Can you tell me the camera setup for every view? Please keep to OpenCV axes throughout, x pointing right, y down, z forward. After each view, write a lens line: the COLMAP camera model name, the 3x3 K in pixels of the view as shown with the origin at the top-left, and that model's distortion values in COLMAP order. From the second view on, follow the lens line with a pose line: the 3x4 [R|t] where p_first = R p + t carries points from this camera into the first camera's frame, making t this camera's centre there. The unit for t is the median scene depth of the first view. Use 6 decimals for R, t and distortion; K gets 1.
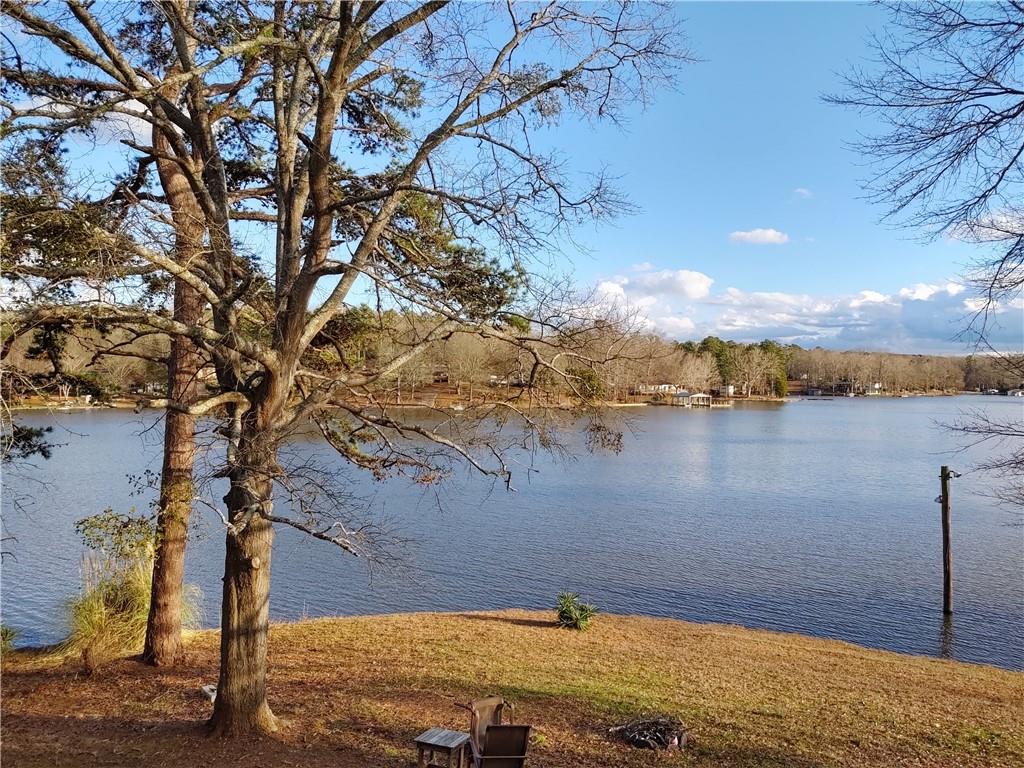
lens RADIAL K [[784.1, 0, 521.6], [0, 784.1, 378.6], [0, 0, 1]] dist [0.011782, -0.014747]
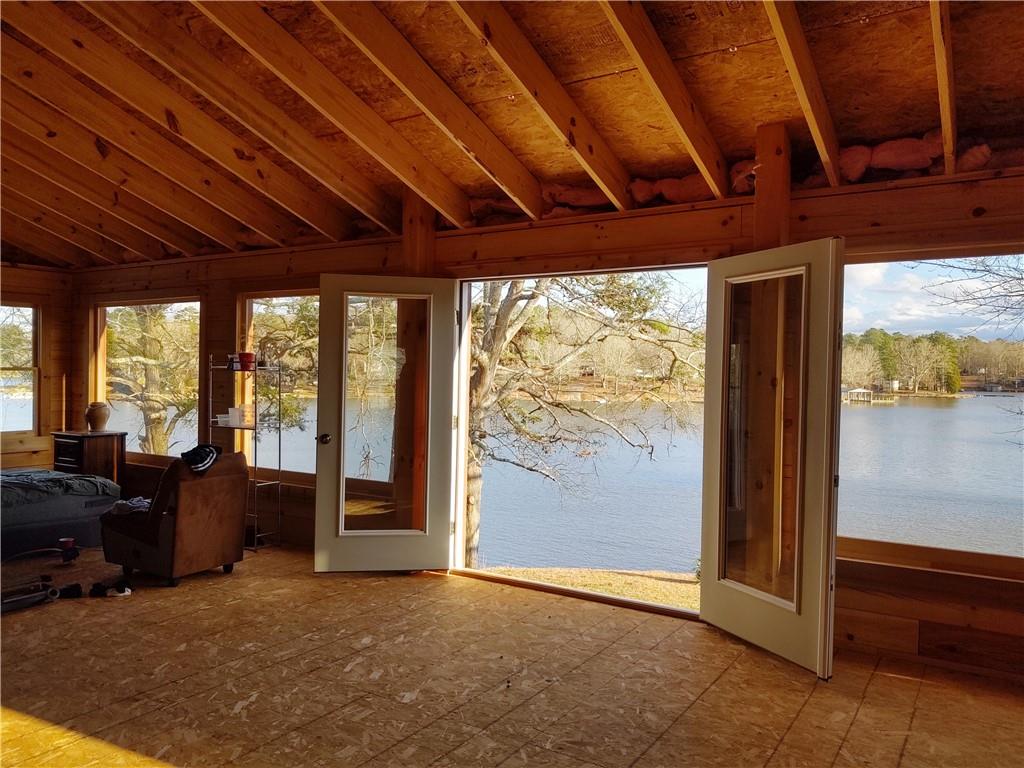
lens RADIAL K [[797.5, 0, 526.4], [0, 797.5, 371.2], [0, 0, 1]] dist [0.098111, 0.000373]
pose [[0.984441, 0.002018, -0.175705, 0.008884], [-0.002287, 0.999997, -0.001330, 0.000395], [0.175702, 0.001711, 0.984442, -0.239110]]
